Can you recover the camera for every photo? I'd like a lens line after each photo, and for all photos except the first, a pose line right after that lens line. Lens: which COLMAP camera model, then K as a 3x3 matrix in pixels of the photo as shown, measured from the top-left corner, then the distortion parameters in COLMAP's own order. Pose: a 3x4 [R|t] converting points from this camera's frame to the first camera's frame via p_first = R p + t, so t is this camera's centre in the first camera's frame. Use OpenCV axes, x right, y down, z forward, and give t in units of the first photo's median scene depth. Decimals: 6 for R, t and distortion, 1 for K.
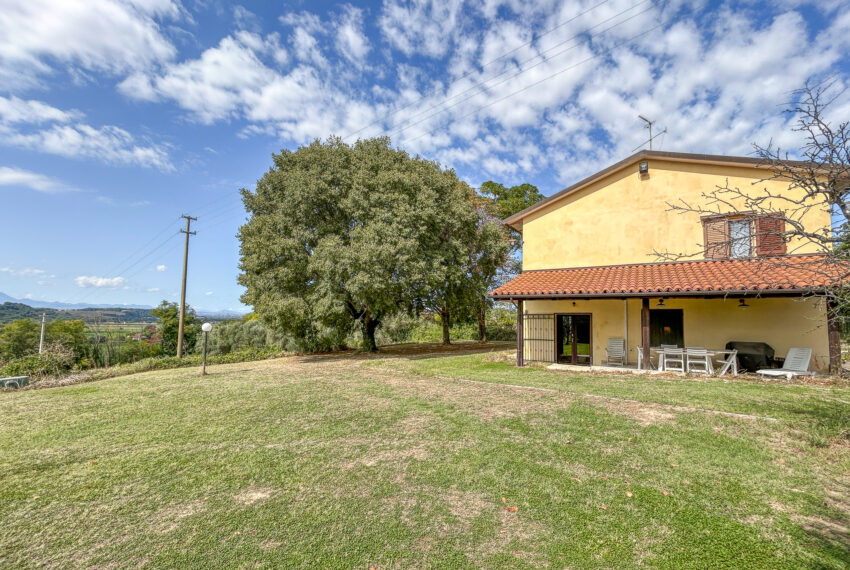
lens RADIAL K [[347.4, 0, 428.6], [0, 347.4, 289.6], [0, 0, 1]] dist [0.000735, 0.000155]
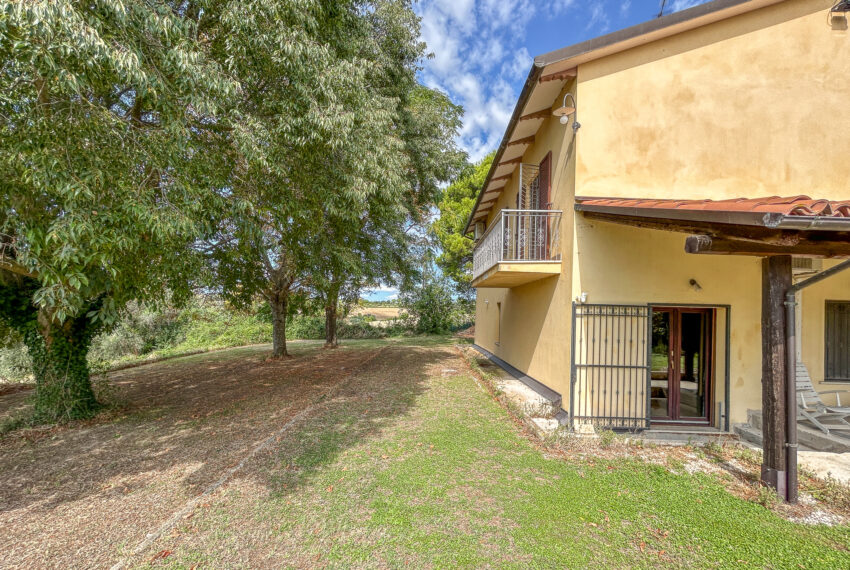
lens RADIAL K [[352.7, 0, 425.8], [0, 352.7, 307.1], [0, 0, 1]] dist [0.001493, 0.000260]
pose [[0.839056, 0.016452, 0.543796, -0.105066], [-0.060747, 0.996125, 0.063594, 0.063789], [-0.540642, -0.086393, 0.836805, 0.820093]]
